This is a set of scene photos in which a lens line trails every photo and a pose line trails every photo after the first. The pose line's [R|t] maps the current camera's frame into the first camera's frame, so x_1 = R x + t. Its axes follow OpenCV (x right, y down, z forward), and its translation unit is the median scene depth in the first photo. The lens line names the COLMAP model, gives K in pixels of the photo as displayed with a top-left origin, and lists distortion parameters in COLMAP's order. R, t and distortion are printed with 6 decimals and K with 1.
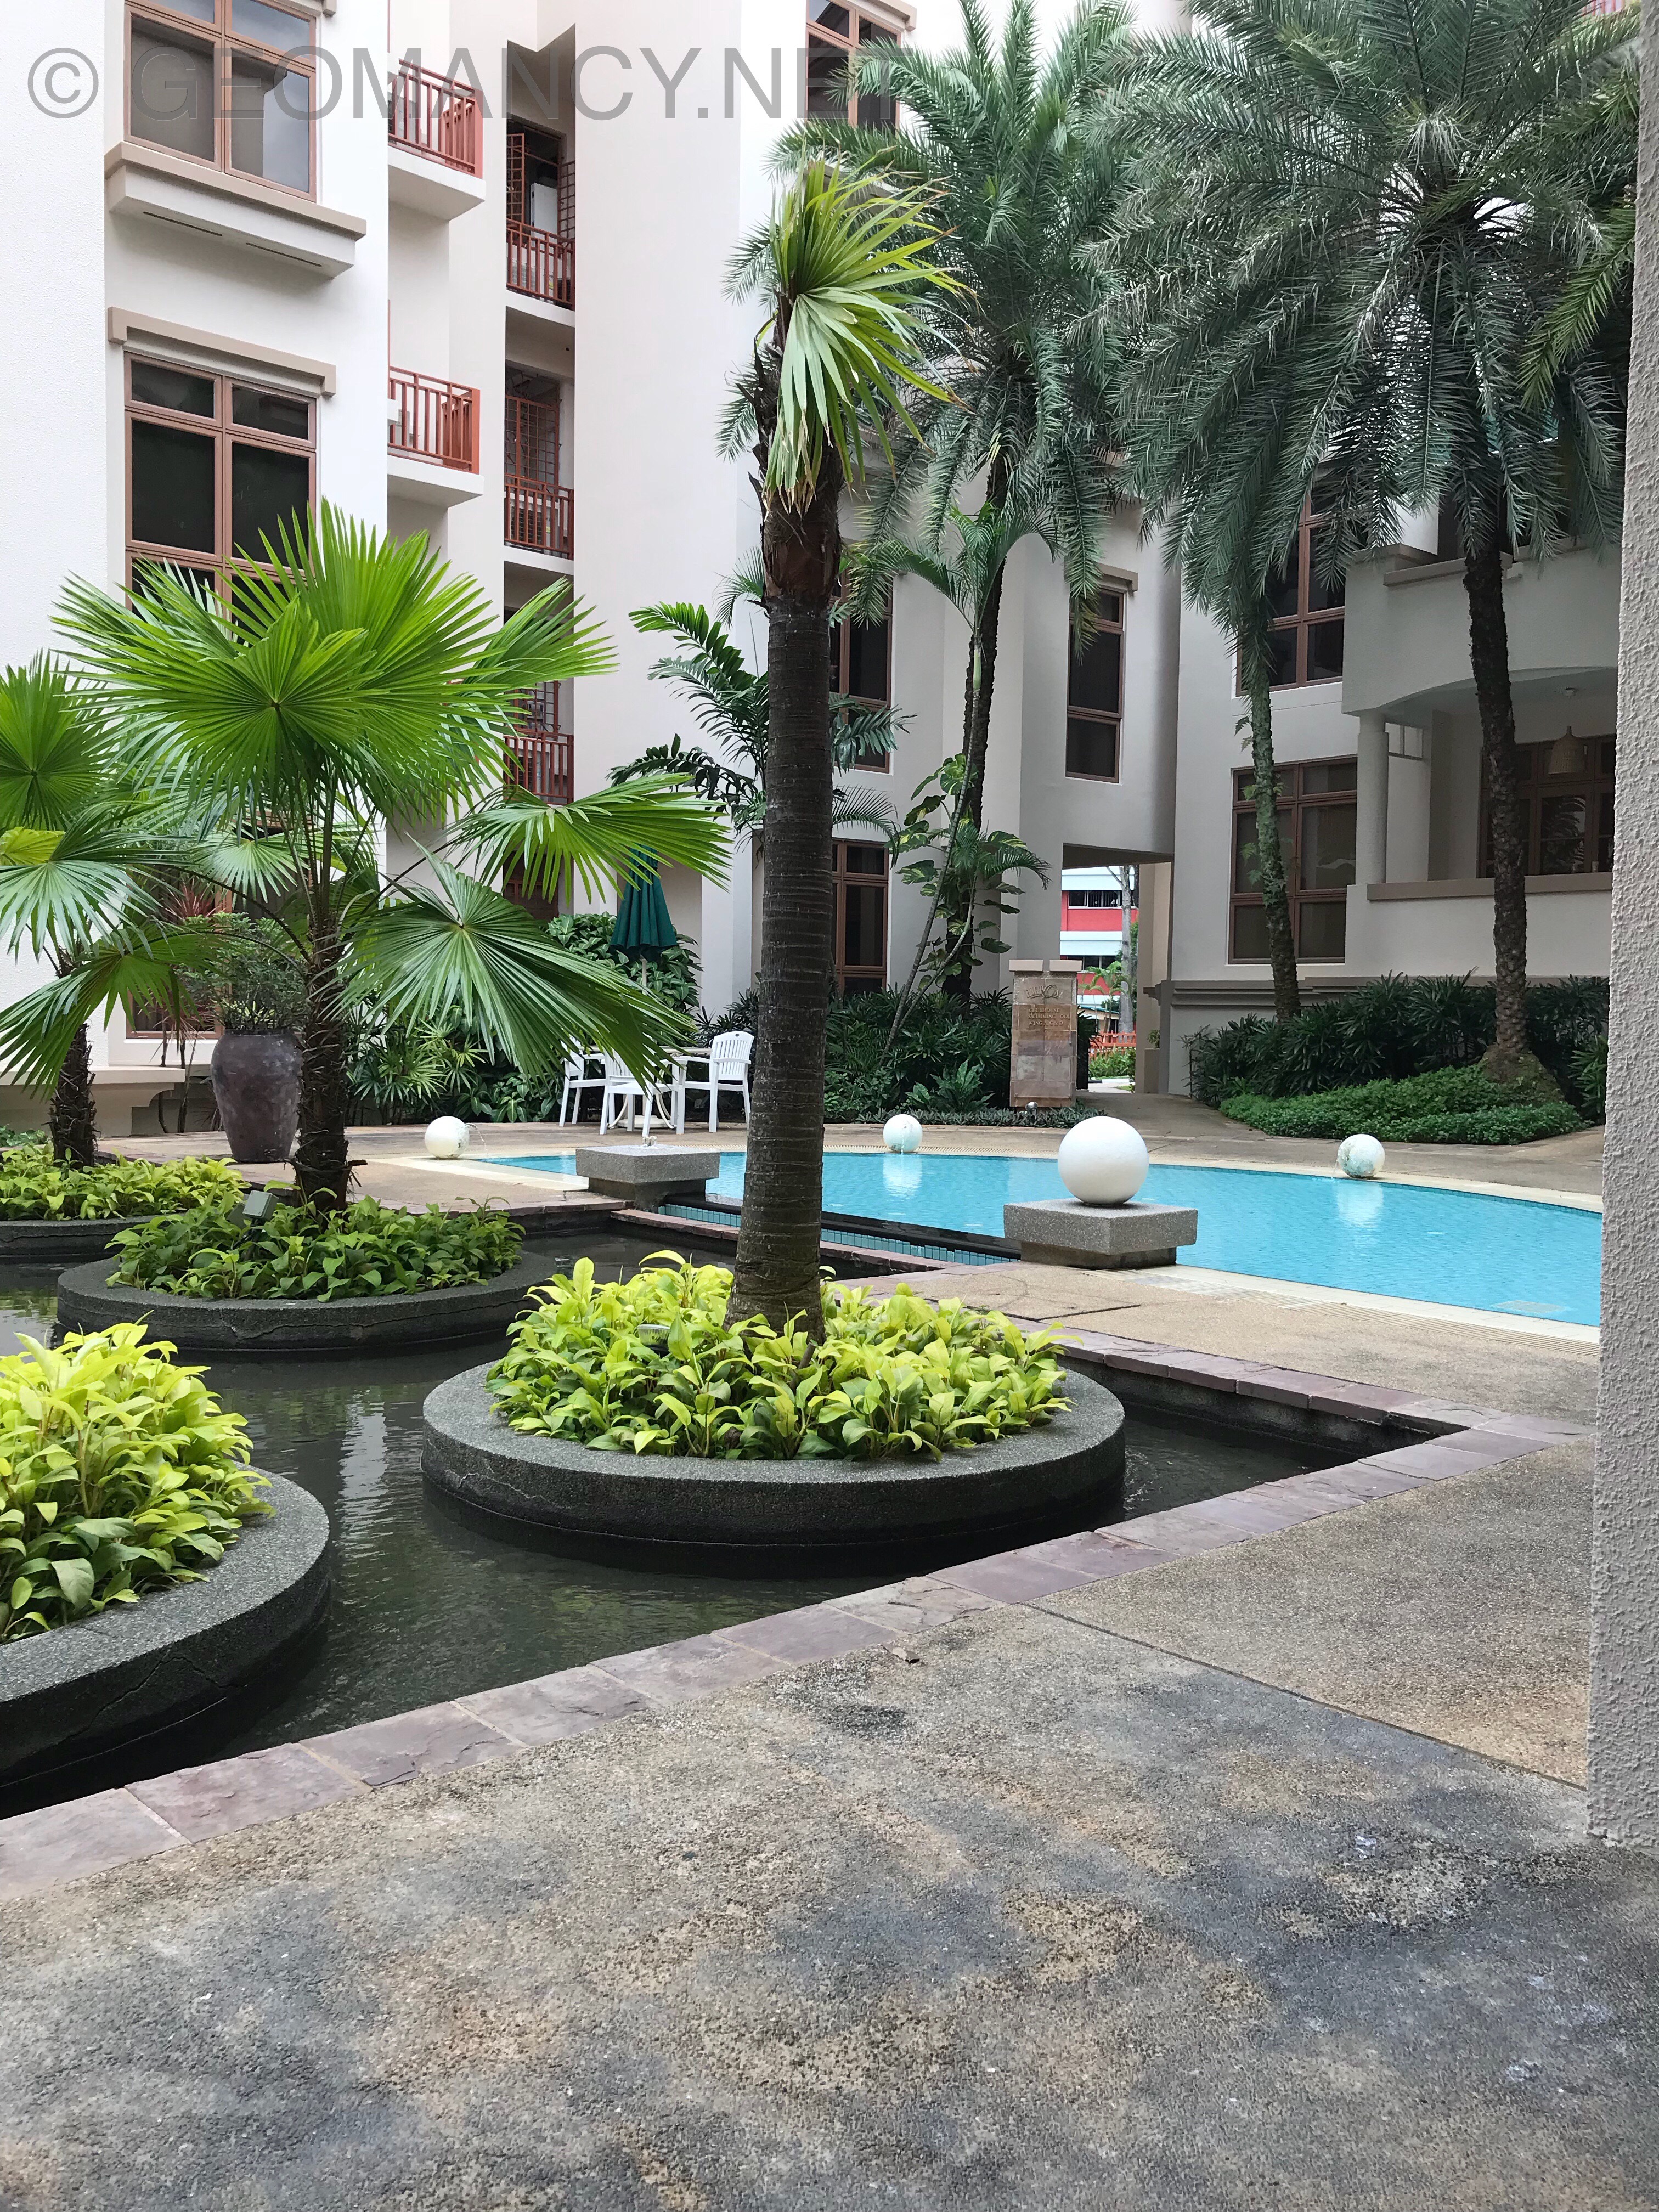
lens RADIAL K [[1785.4, 0, 857.0], [0, 1785.4, 1121.1], [0, 0, 1]] dist [0.006426, 0.003310]
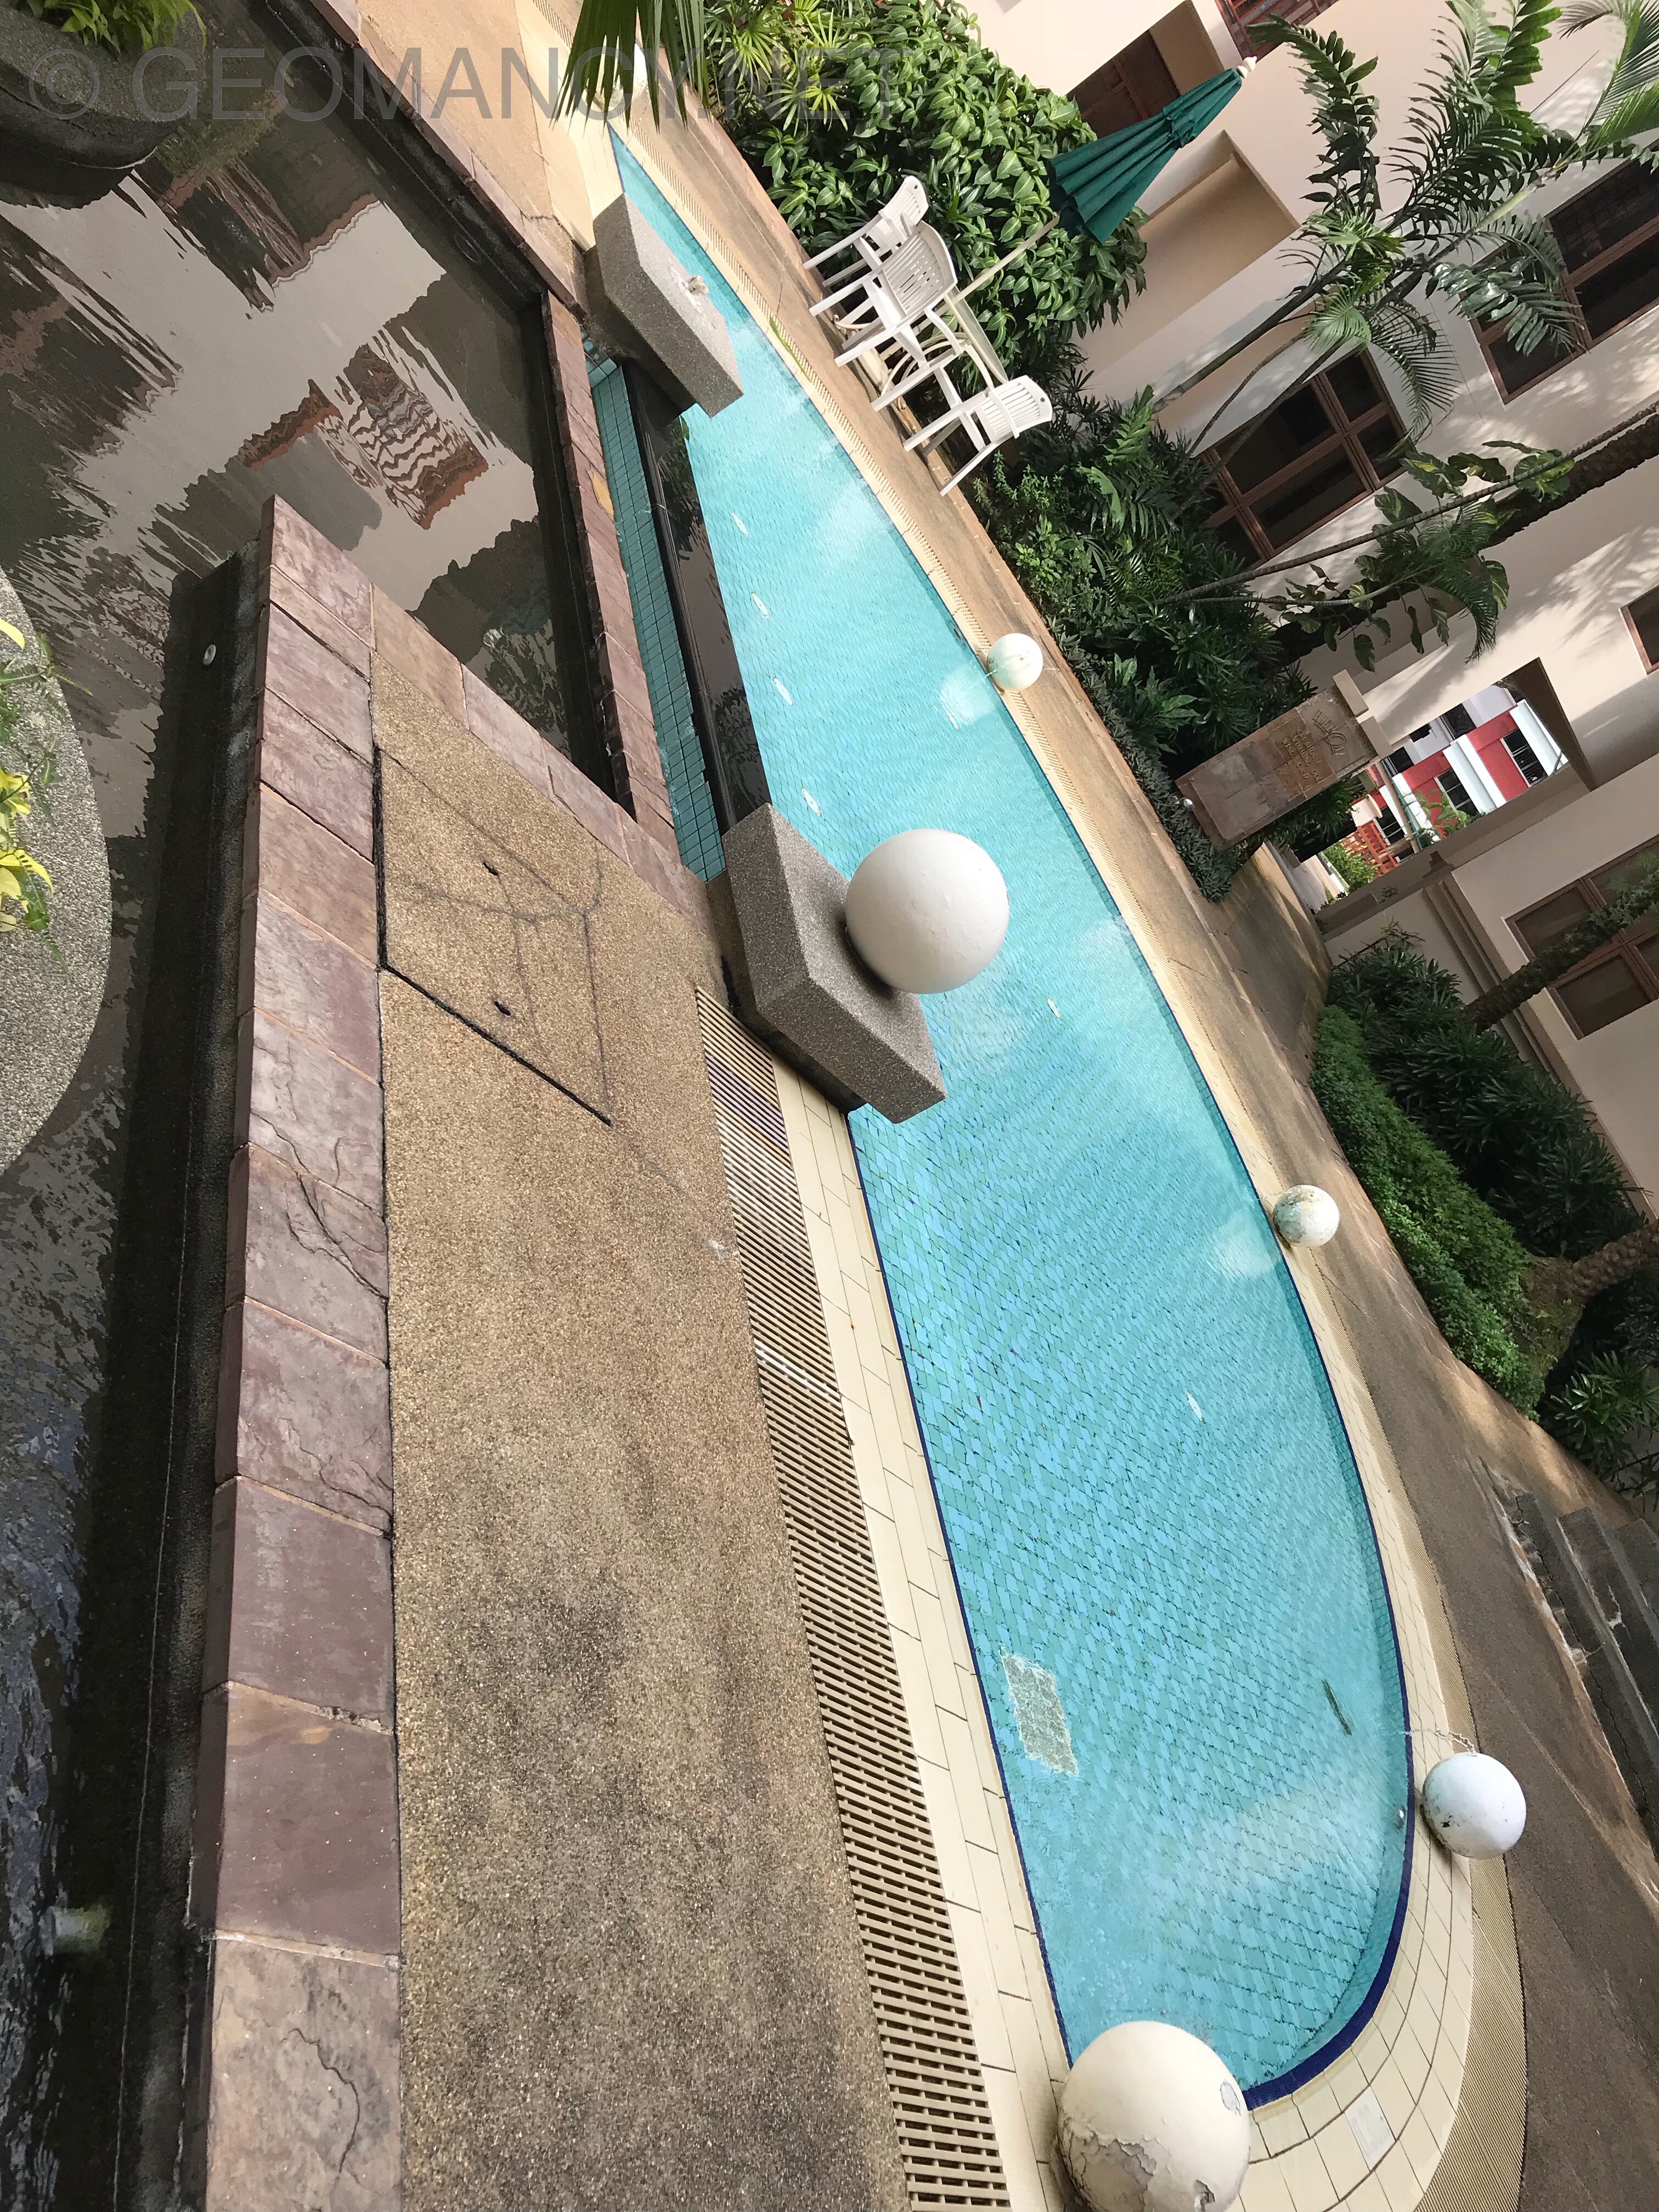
lens RADIAL K [[1785.4, 0, 857.0], [0, 1785.4, 1121.1], [0, 0, 1]] dist [0.006426, 0.003310]
pose [[0.553352, 0.827184, 0.097822, 0.057108], [-0.813448, 0.511395, 0.277088, -0.035639], [0.179177, -0.232901, 0.955852, 0.207281]]
